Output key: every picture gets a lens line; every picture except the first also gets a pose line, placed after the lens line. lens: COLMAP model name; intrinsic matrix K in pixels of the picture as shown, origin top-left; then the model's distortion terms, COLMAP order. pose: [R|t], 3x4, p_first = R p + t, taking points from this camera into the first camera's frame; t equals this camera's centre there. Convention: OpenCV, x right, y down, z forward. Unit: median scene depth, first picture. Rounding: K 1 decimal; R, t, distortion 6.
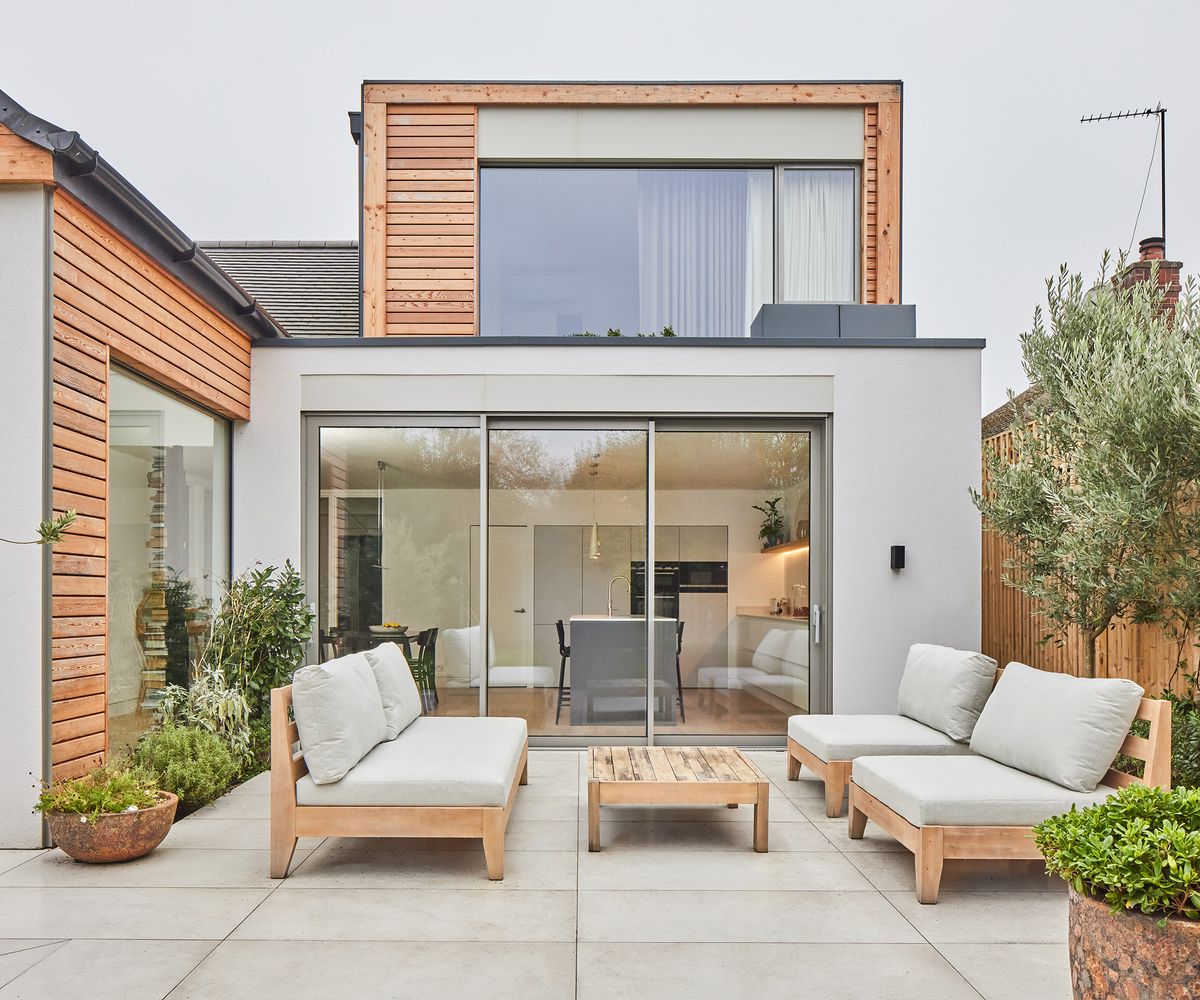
lens RADIAL K [[1056.7, 0, 538.8], [0, 1056.7, 465.5], [0, 0, 1]] dist [0.003301, 0.009850]
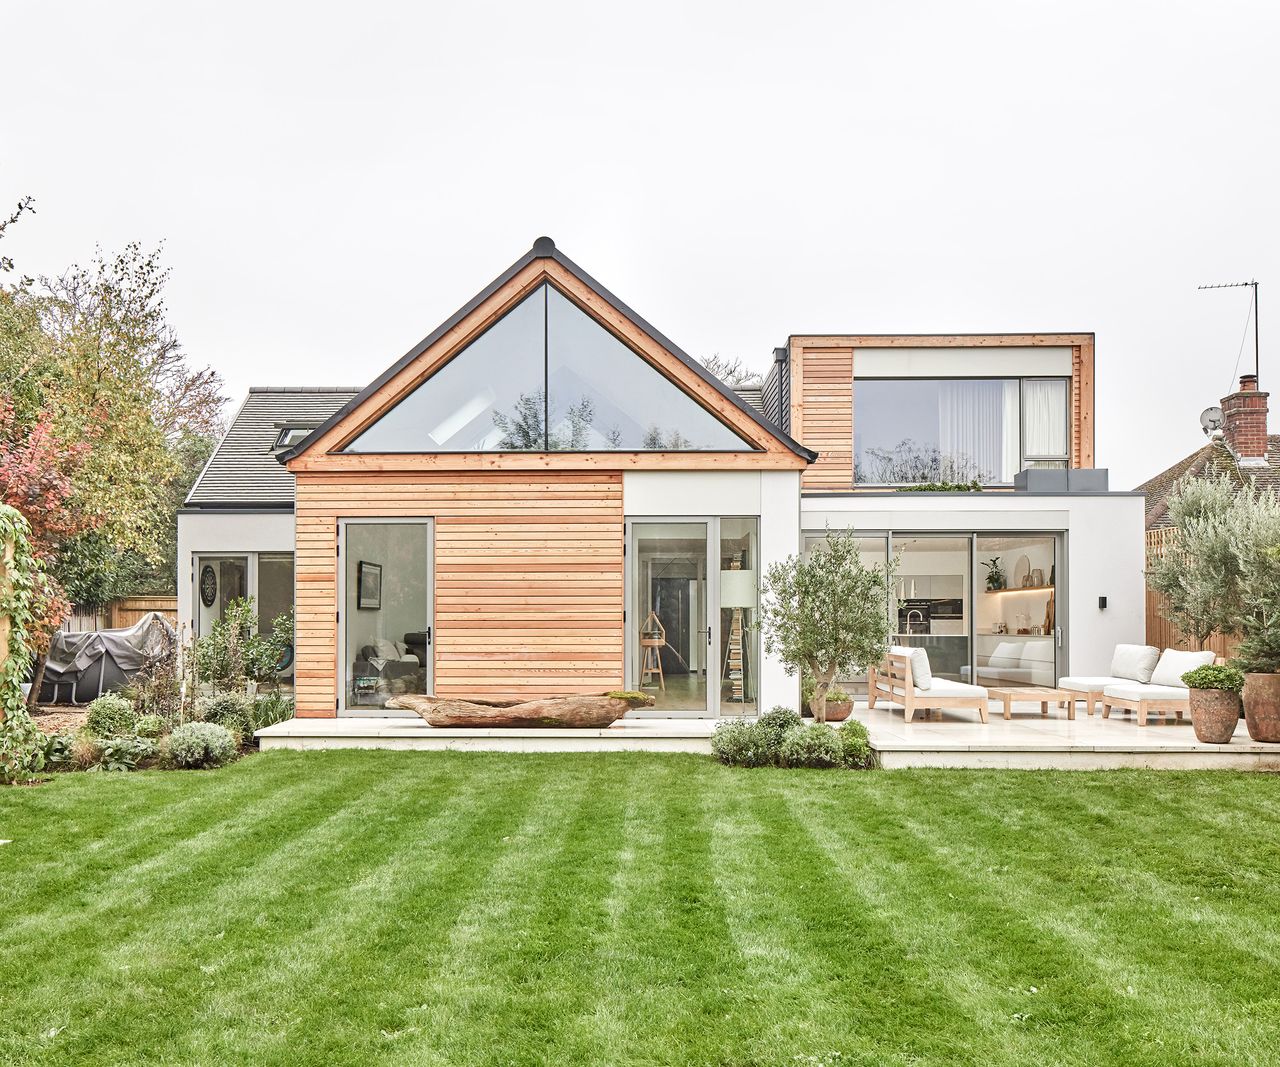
lens RADIAL K [[1127.1, 0, 574.7], [0, 1127.1, 496.7], [0, 0, 1]] dist [0.003301, 0.009850]
pose [[0.999366, -0.004545, -0.035308, -0.463457], [0.005041, 0.999889, 0.013986, -0.117541], [0.035240, -0.014155, 0.999279, -0.927864]]
